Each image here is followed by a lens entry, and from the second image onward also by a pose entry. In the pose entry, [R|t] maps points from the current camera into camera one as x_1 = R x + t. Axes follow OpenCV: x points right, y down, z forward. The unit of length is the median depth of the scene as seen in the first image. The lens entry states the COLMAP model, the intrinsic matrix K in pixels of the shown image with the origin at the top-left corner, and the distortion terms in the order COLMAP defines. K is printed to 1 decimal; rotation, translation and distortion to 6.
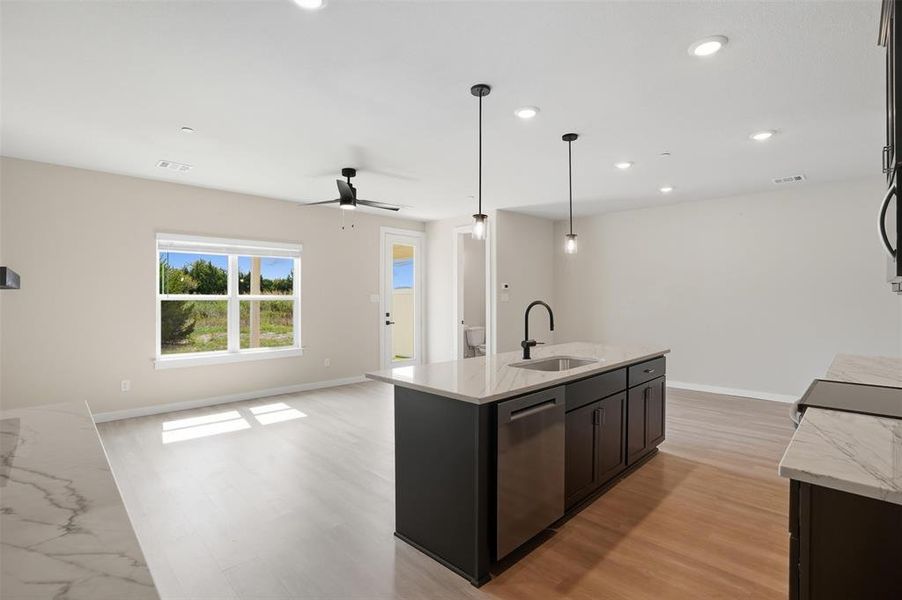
lens RADIAL K [[425.8, 0, 451.5], [0, 425.8, 297.3], [0, 0, 1]] dist [-0.044245, 0.000952]
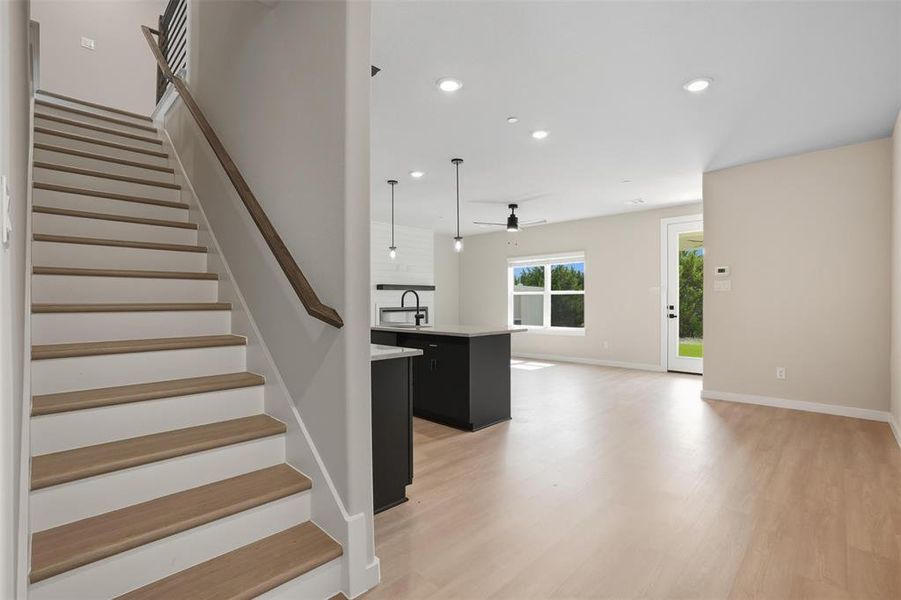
lens RADIAL K [[417.9, 0, 452.1], [0, 417.9, 300.5], [0, 0, 1]] dist [-0.037659, 0.008446]
pose [[0.031620, 0.001160, -0.999499, 1.162244], [0.005491, 0.999984, 0.001334, 0.030616], [0.999485, -0.005530, 0.031613, 0.702556]]
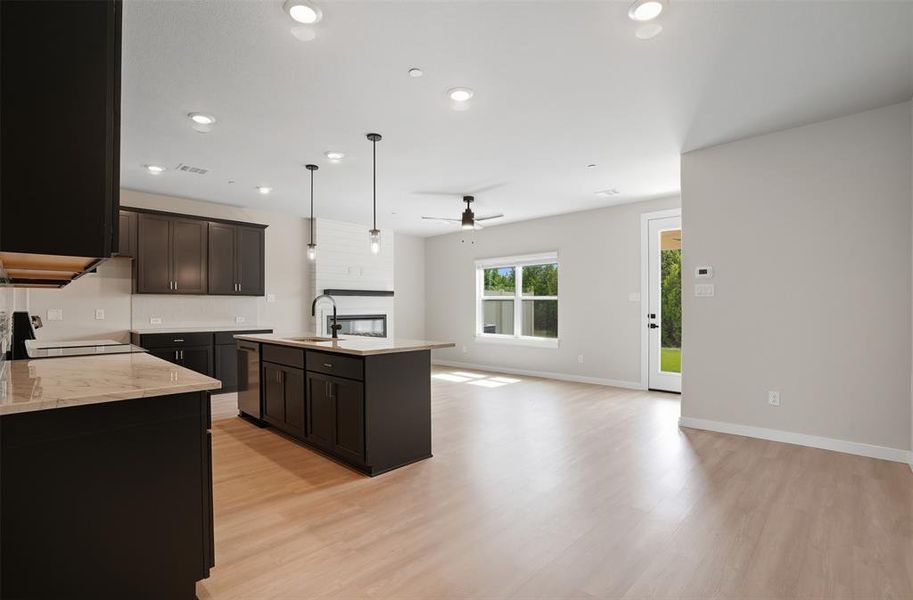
lens RADIAL K [[424.6, 0, 449.5], [0, 424.6, 305.1], [0, 0, 1]] dist [-0.044165, 0.007429]
pose [[0.025031, -0.003818, -0.999679, 0.999507], [0.004576, 0.999983, -0.003704, 0.030364], [0.999676, -0.004482, 0.025048, 0.865488]]
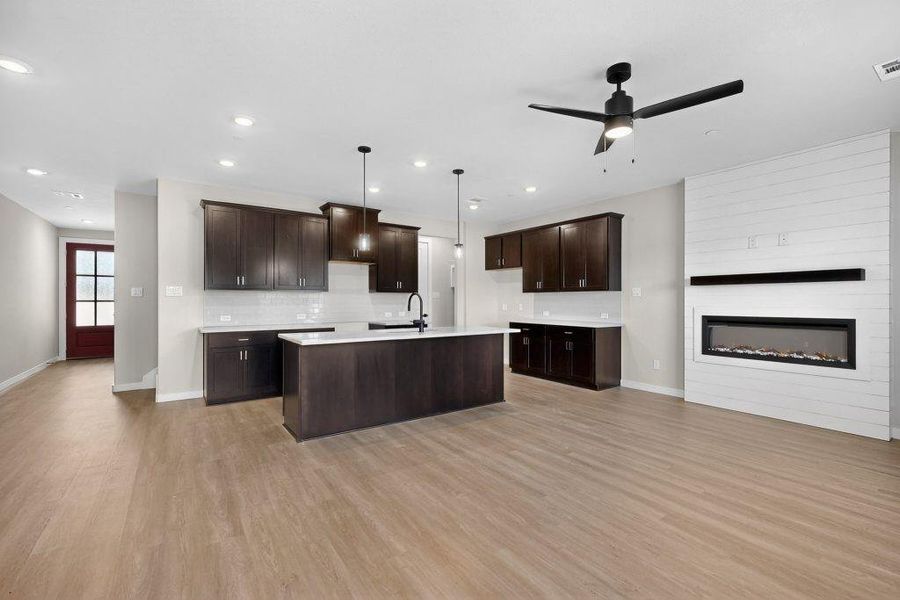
lens RADIAL K [[392.7, 0, 449.2], [0, 392.7, 299.7], [0, 0, 1]] dist [0.003409, 0.000619]
pose [[-0.988457, 0.002413, 0.151486, -0.089913], [0.001405, 0.999976, -0.006761, 0.027239], [-0.151498, -0.006471, -0.988436, 1.515921]]
